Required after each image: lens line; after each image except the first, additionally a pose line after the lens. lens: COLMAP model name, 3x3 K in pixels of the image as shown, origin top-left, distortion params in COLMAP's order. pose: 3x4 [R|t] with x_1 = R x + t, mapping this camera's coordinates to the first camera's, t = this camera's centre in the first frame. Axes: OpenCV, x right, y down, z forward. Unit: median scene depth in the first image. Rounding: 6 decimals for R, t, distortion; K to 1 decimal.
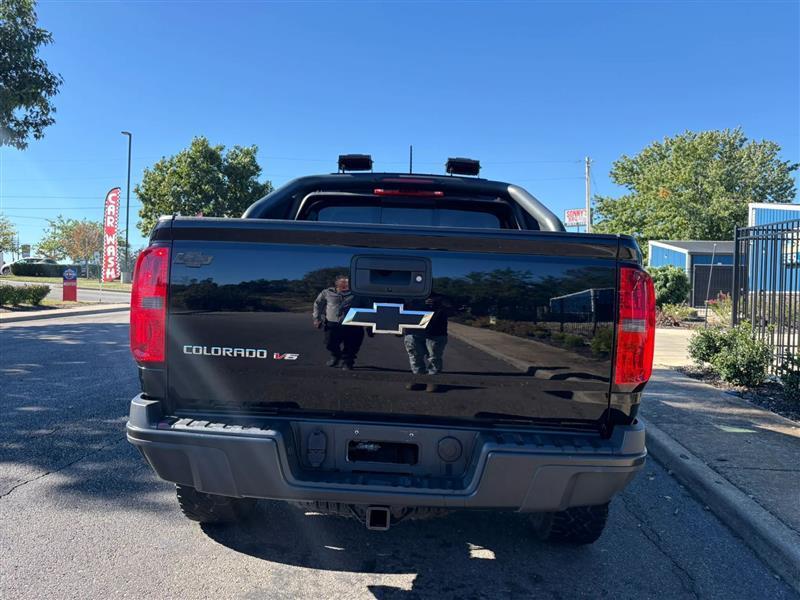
lens RADIAL K [[613.3, 0, 394.0], [0, 613.3, 304.2], [0, 0, 1]] dist [0.024161, -0.004520]
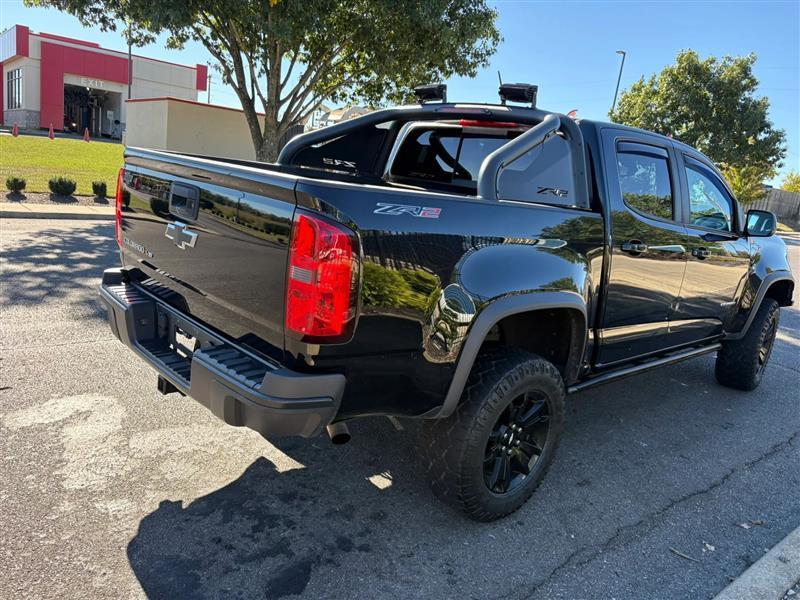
lens RADIAL K [[615.7, 0, 400.0], [0, 615.7, 300.0], [0, 0, 1]] dist [0.002668, 0.009526]
pose [[0.711032, 0.194743, -0.675654, 0.190006], [-0.114296, 0.980114, 0.162216, -0.016372], [0.693808, -0.038116, 0.719151, 0.066170]]
